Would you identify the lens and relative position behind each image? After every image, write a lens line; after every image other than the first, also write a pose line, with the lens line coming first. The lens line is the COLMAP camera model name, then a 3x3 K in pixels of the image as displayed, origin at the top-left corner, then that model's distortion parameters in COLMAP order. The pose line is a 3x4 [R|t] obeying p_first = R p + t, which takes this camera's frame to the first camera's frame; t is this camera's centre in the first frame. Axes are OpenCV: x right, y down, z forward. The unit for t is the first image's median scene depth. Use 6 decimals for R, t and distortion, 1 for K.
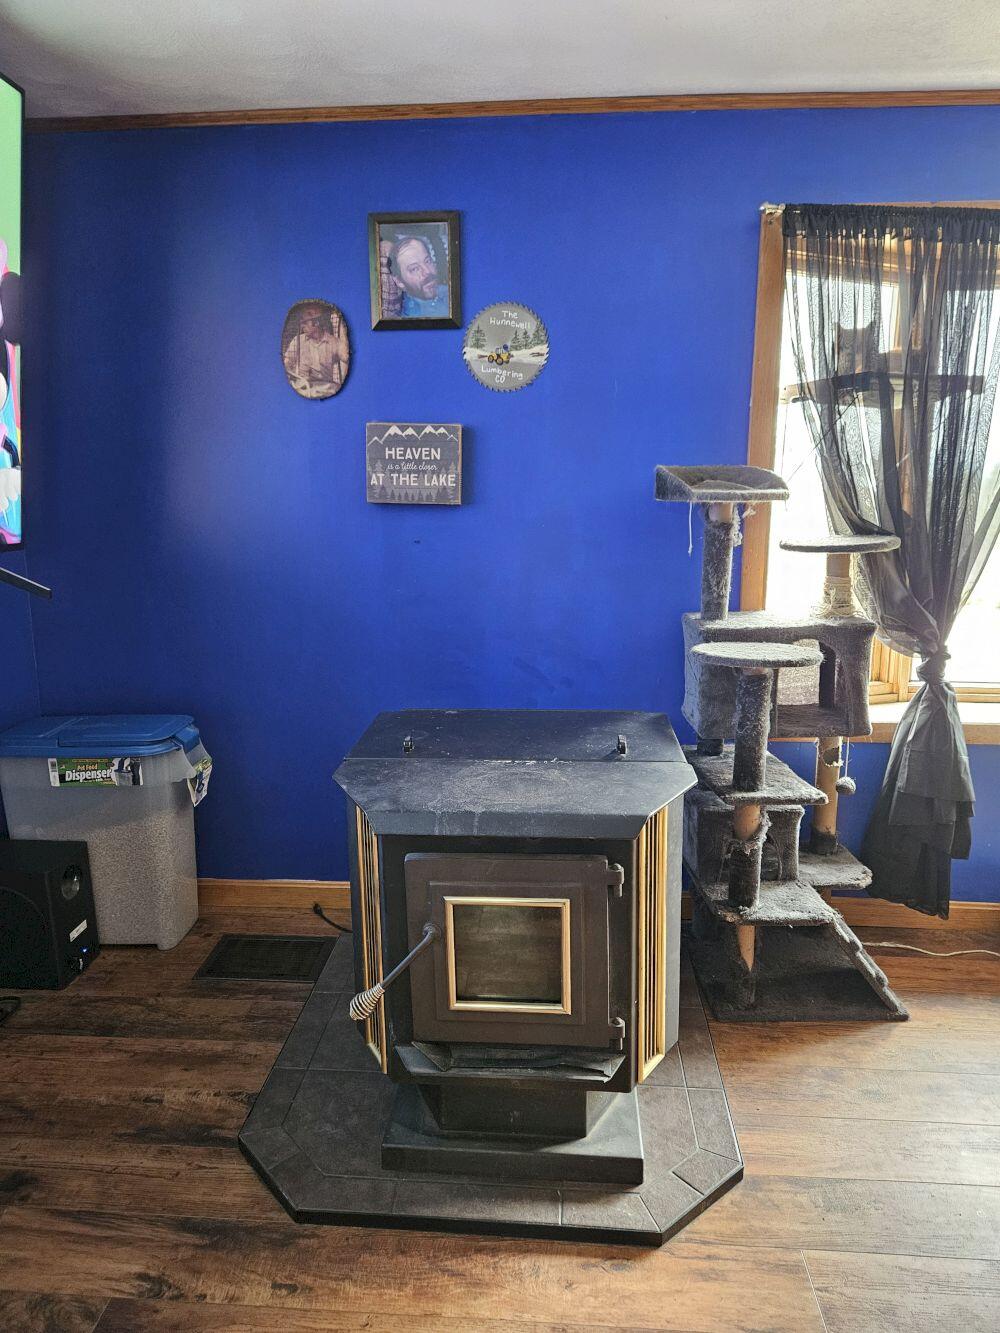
lens RADIAL K [[889.1, 0, 499.9], [0, 889.1, 673.0], [0, 0, 1]] dist [0.081221, -0.070356]
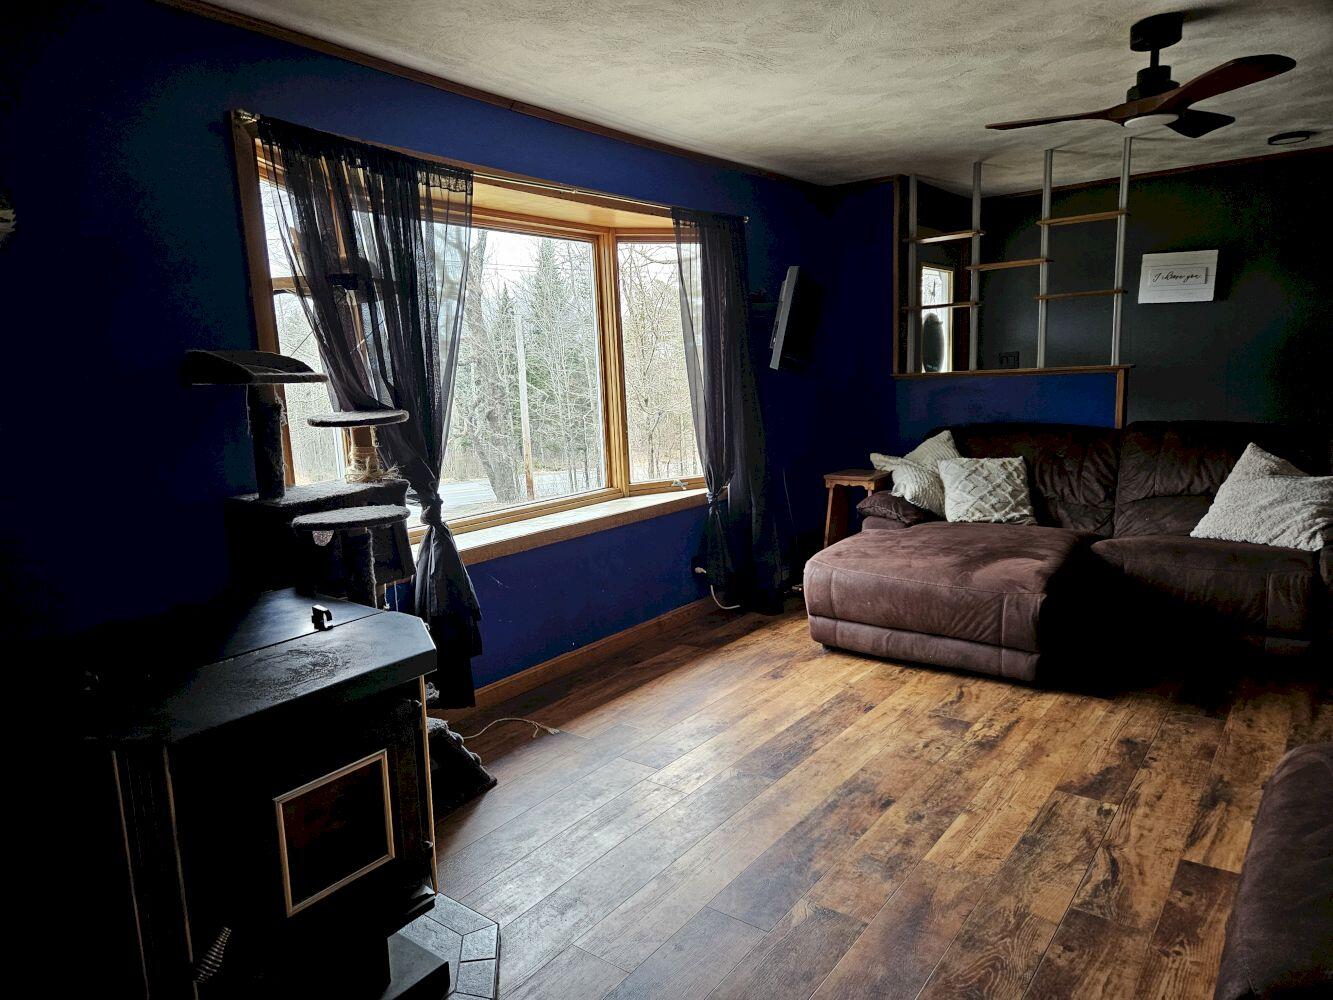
lens RADIAL K [[889.1, 0, 645.3], [0, 889.1, 503.9], [0, 0, 1]] dist [0.081221, -0.070356]
pose [[0.543531, -0.142129, 0.827269, -0.401272], [0.190174, 0.980784, 0.043555, -0.016457], [-0.817562, 0.133651, 0.560116, 0.066412]]
